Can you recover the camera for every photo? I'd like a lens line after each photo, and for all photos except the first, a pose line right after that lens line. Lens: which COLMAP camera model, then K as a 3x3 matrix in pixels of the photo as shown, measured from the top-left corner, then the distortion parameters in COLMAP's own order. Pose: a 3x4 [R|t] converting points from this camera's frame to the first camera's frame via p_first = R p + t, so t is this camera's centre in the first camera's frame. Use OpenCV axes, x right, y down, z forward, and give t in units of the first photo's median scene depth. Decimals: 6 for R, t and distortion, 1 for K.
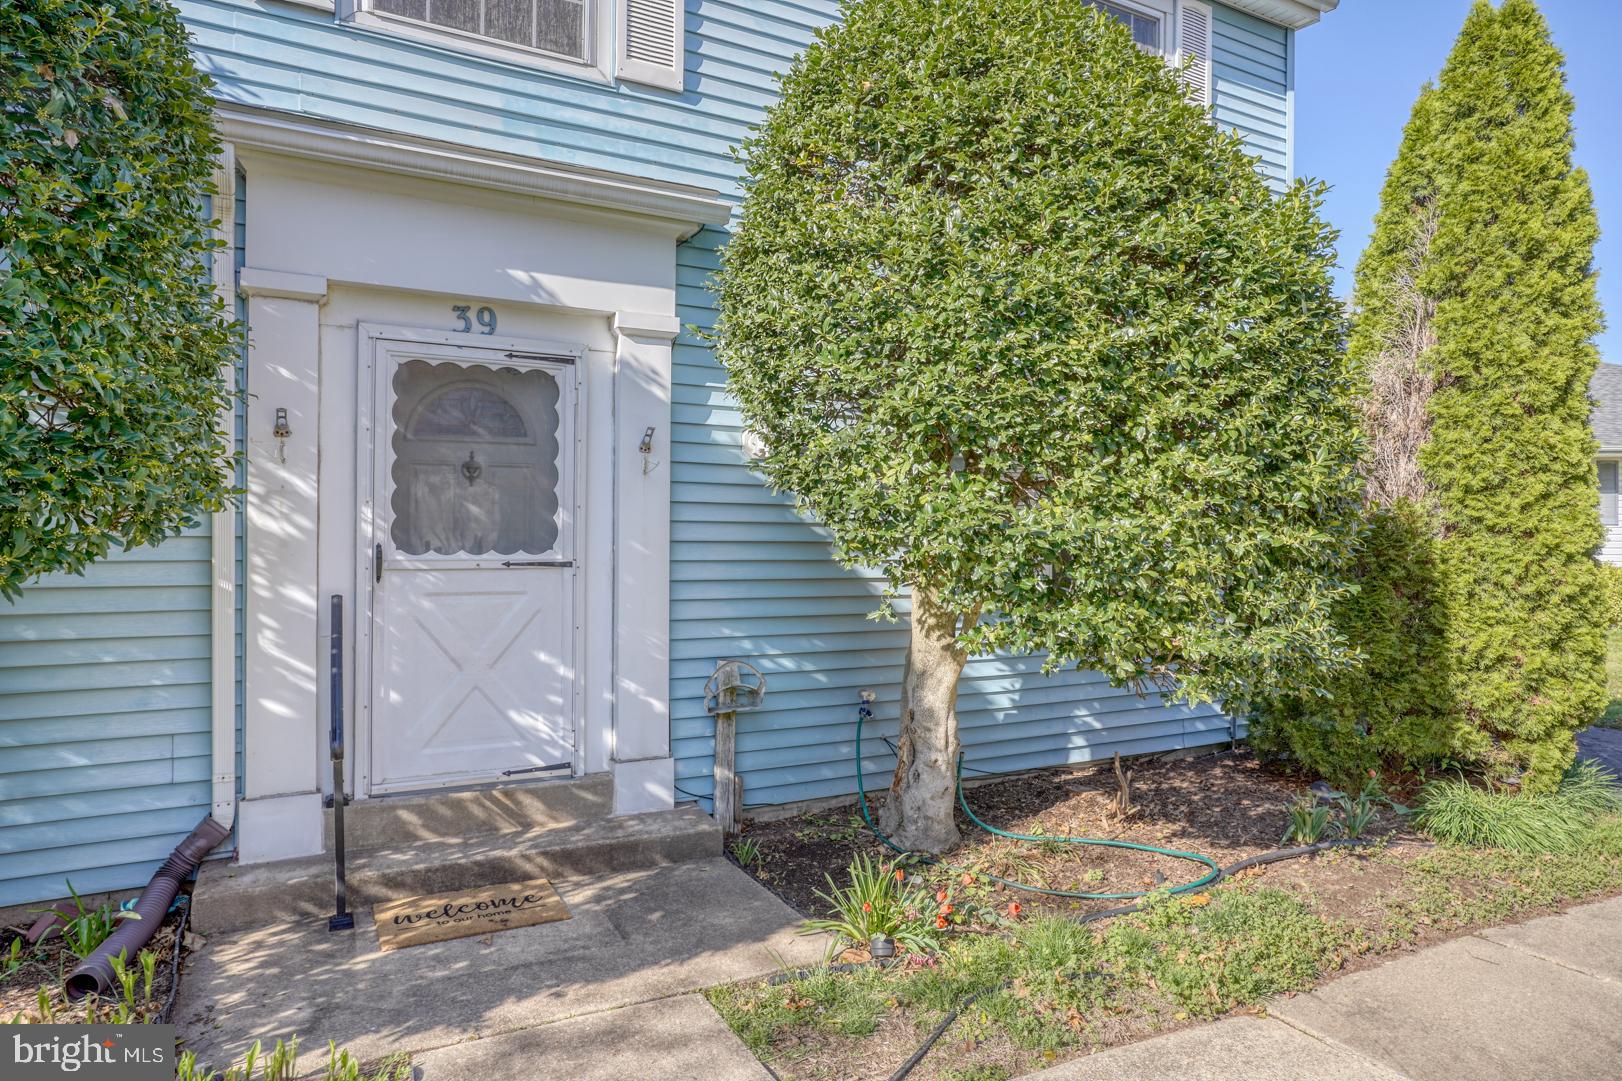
lens RADIAL K [[984.1, 0, 798.4], [0, 984.1, 521.2], [0, 0, 1]] dist [-0.002863, -0.000929]
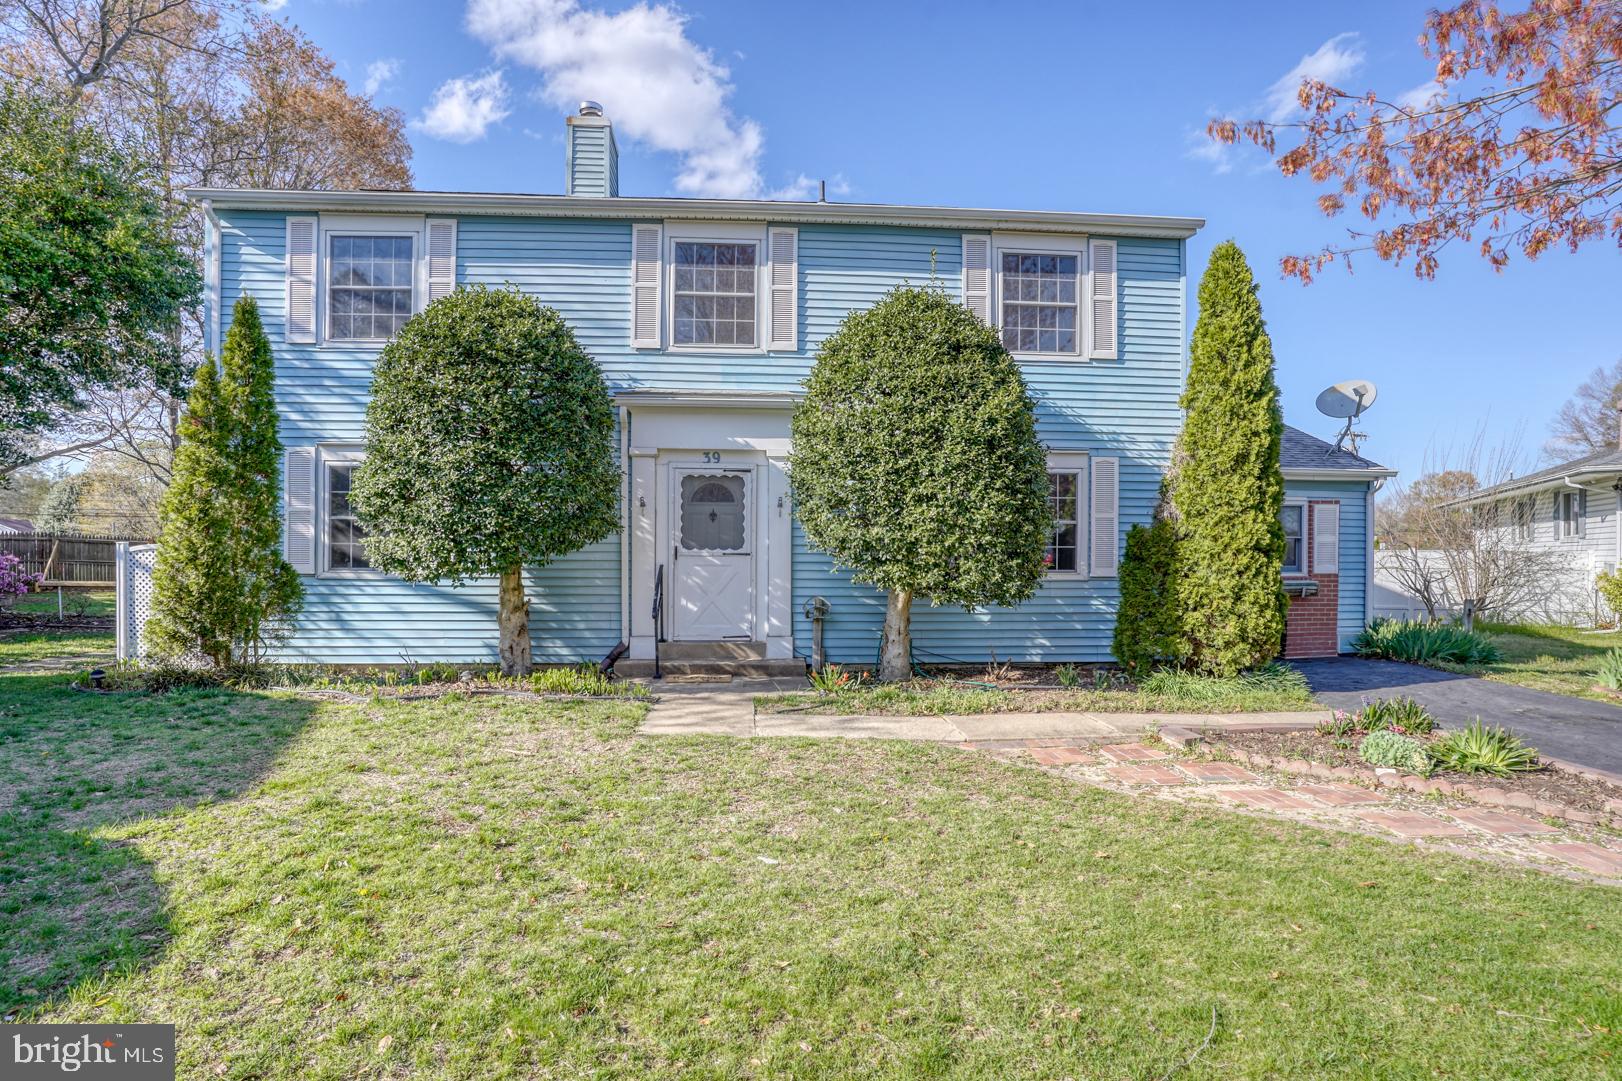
lens RADIAL K [[912.6, 0, 811.0], [0, 912.6, 540.5], [0, 0, 1]] dist [-0.033263, 0.001424]
pose [[0.916462, -0.010373, -0.399988, 0.849407], [0.008532, 0.999943, -0.006383, 0.026355], [0.400031, 0.002437, 0.916498, -1.057177]]
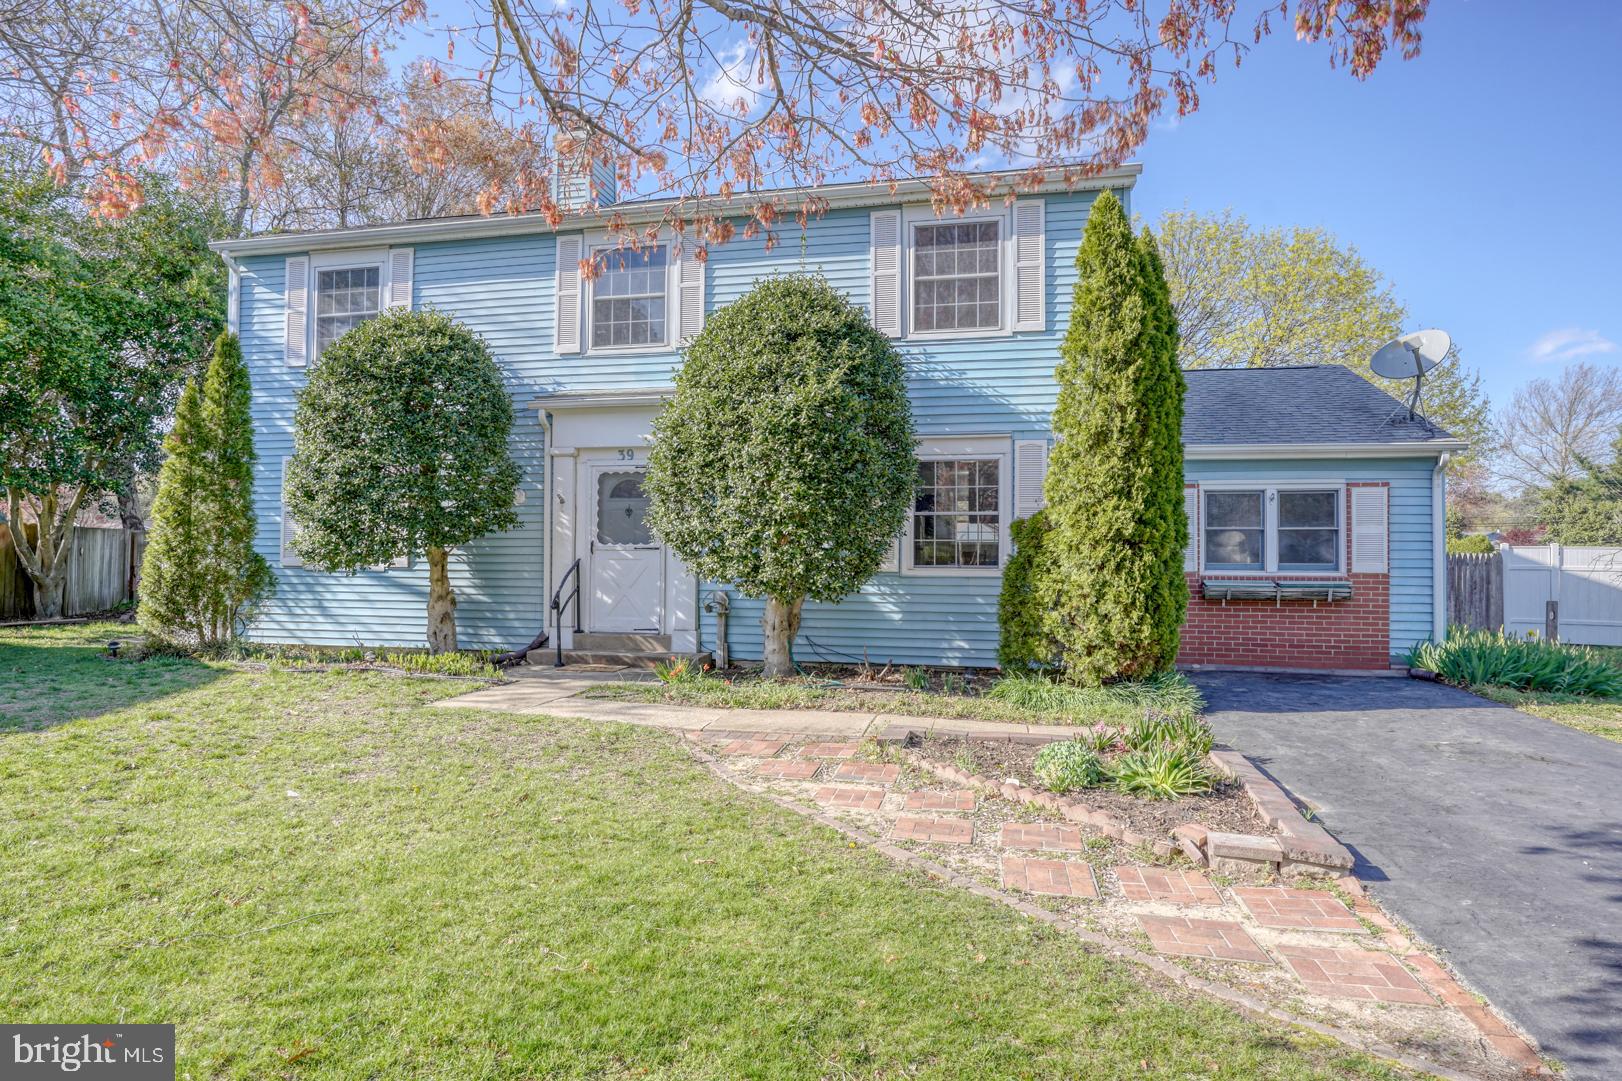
lens RADIAL K [[984.1, 0, 798.4], [0, 984.1, 521.2], [0, 0, 1]] dist [-0.002863, -0.000929]
pose [[0.747111, -0.028237, -0.664099, 1.756049], [0.009411, 0.999446, -0.031908, 0.059546], [0.664633, 0.017589, 0.746963, -0.648066]]
